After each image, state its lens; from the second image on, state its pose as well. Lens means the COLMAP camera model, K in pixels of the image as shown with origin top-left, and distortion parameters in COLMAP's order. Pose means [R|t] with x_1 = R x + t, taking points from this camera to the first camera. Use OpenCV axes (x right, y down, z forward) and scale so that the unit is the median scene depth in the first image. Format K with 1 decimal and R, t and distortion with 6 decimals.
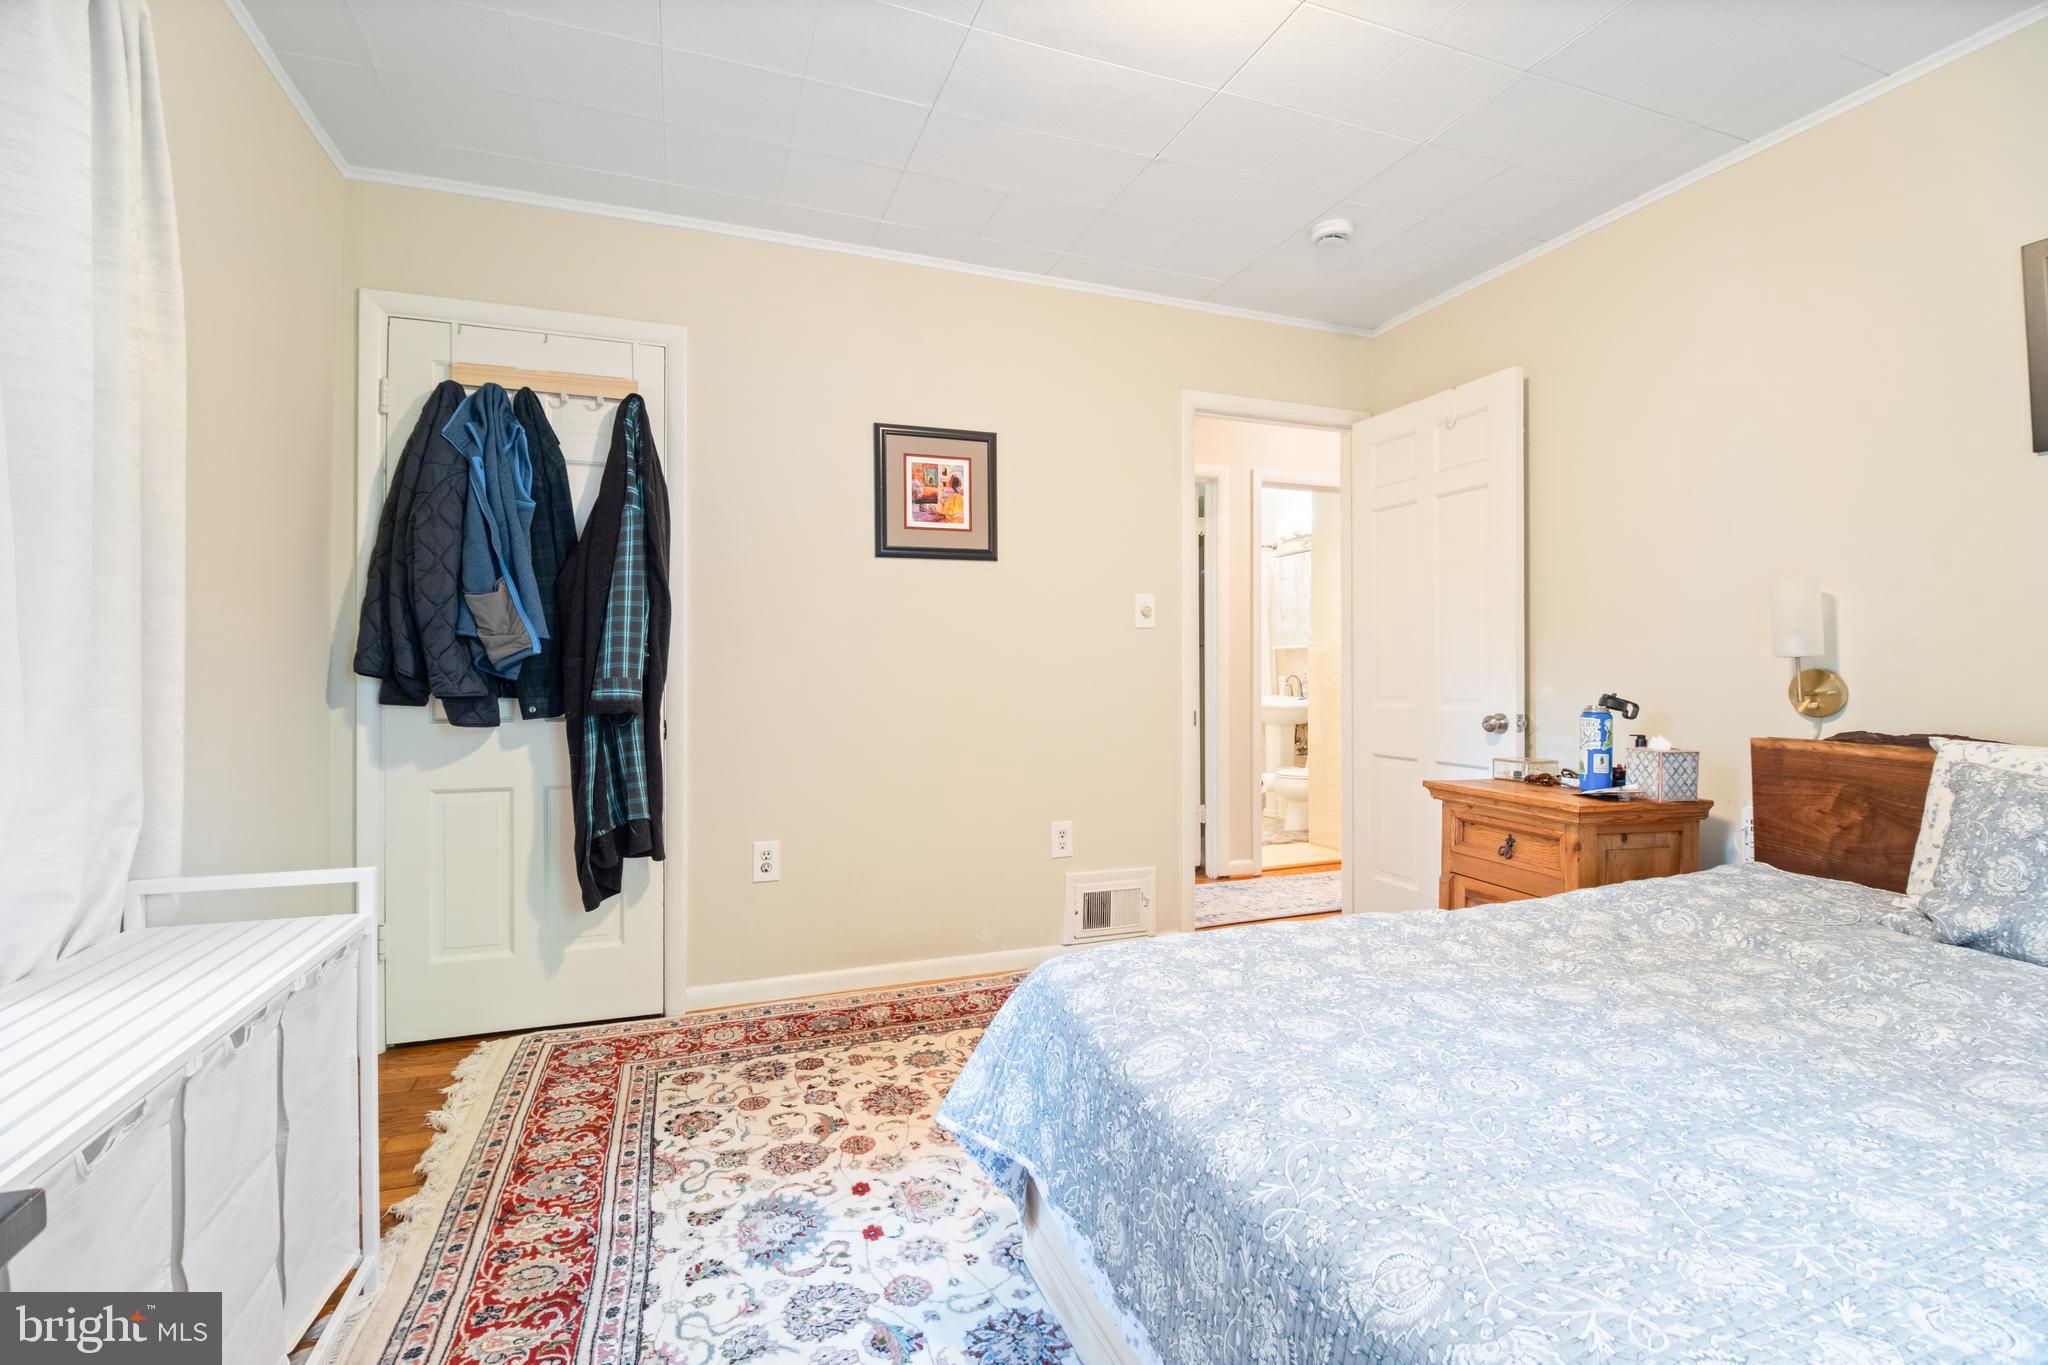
lens RADIAL K [[921.9, 0, 1013.0], [0, 921.9, 670.3], [0, 0, 1]] dist [-0.006437, -0.007737]
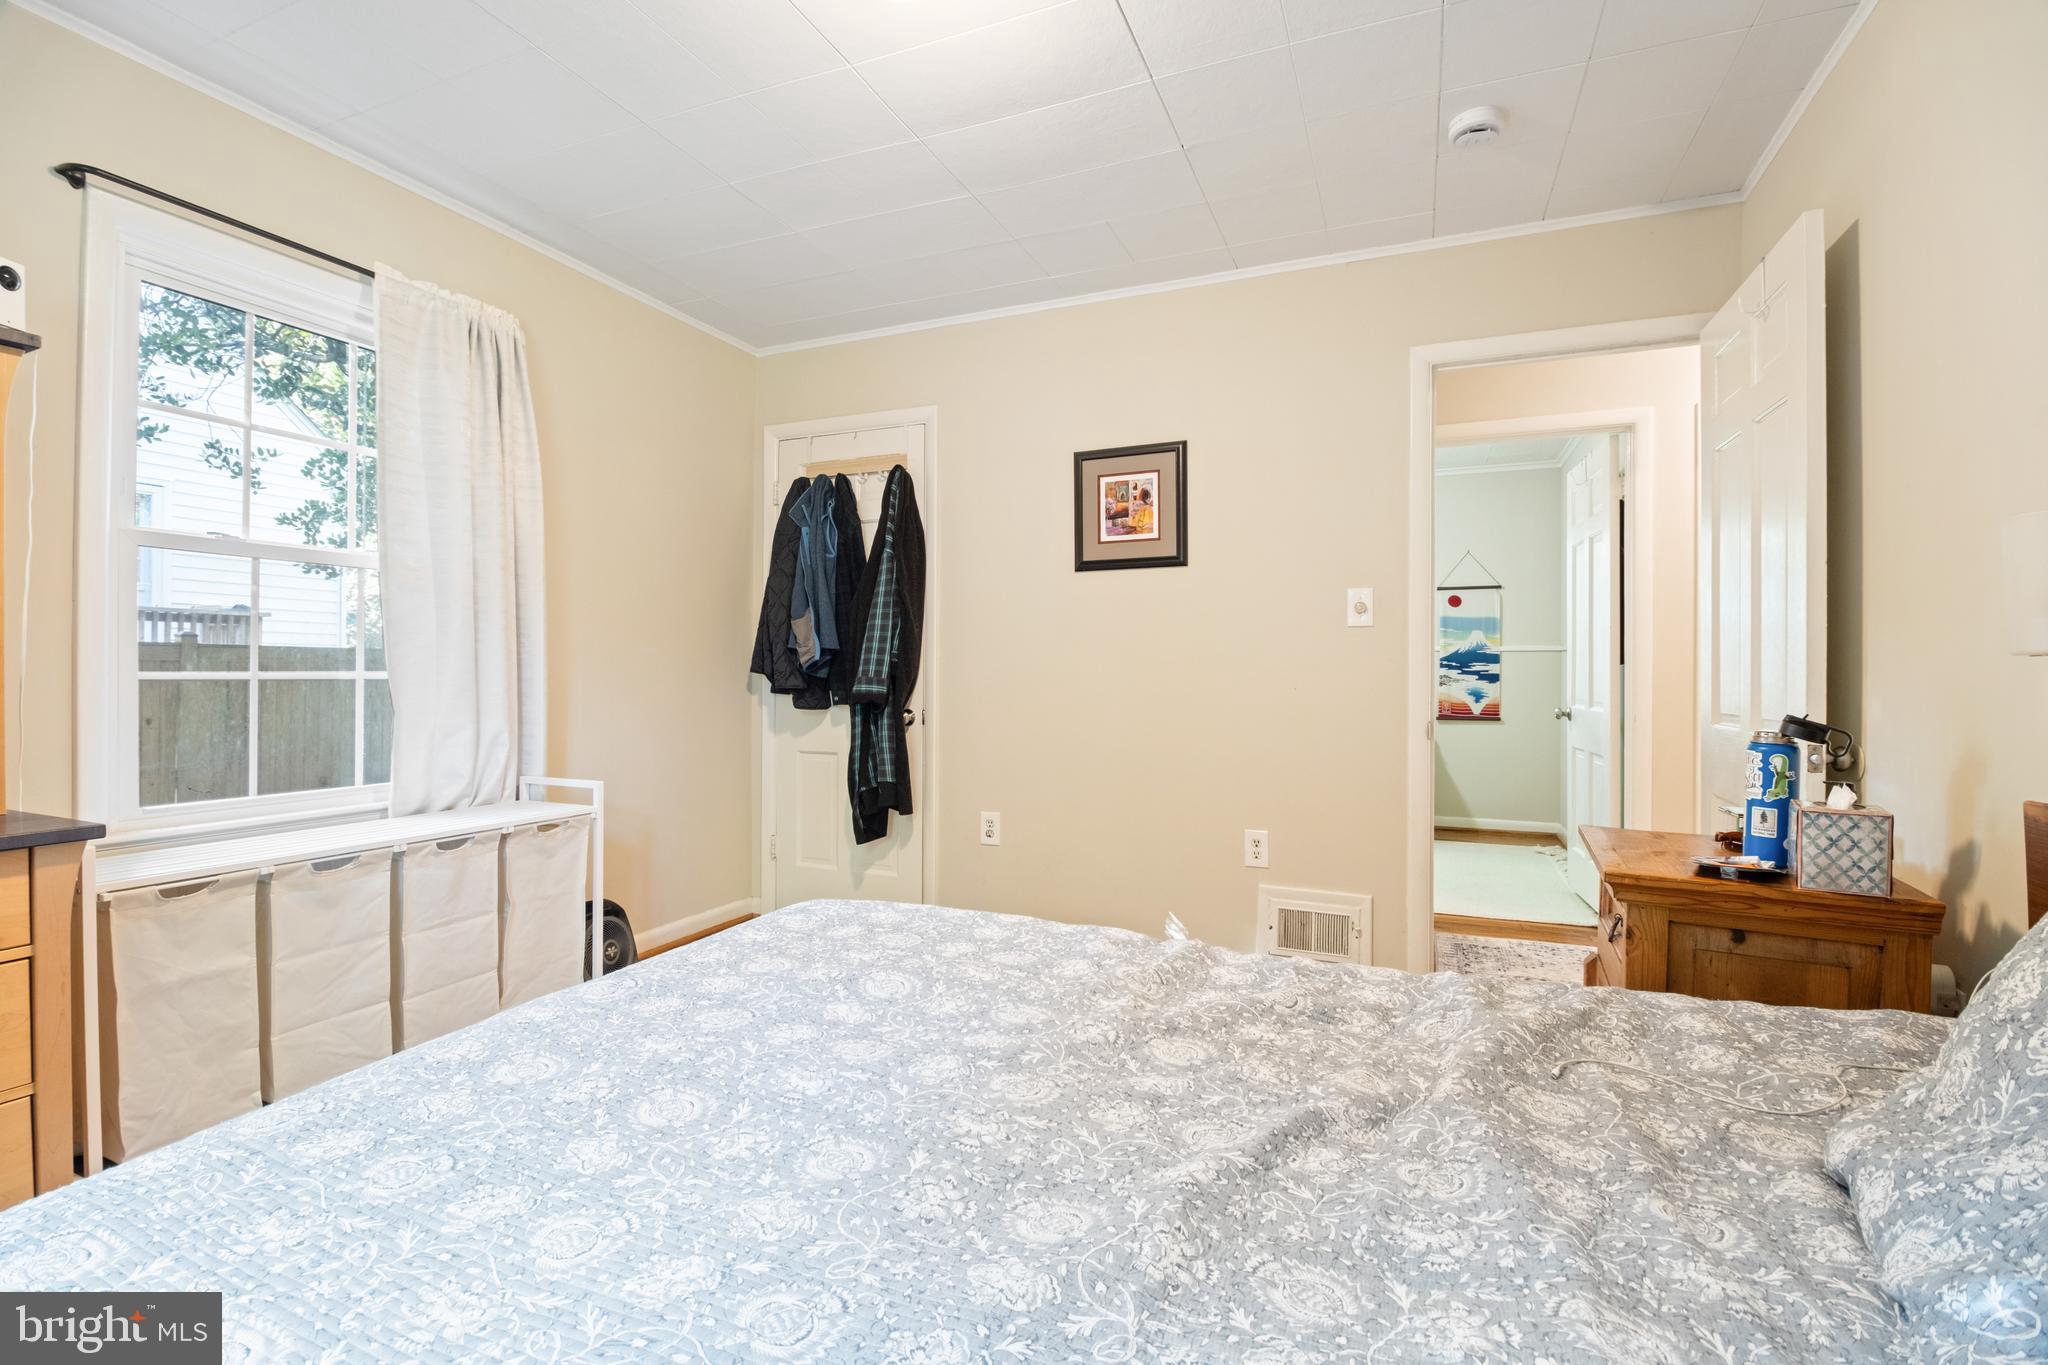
lens RADIAL K [[921.9, 0, 1028.4], [0, 921.9, 676.9], [0, 0, 1]] dist [-0.006437, -0.007737]
pose [[0.720968, 0.007815, -0.692925, 0.678465], [-0.003953, 0.999967, 0.007165, -0.002691], [0.692957, -0.002427, 0.720974, 0.171141]]
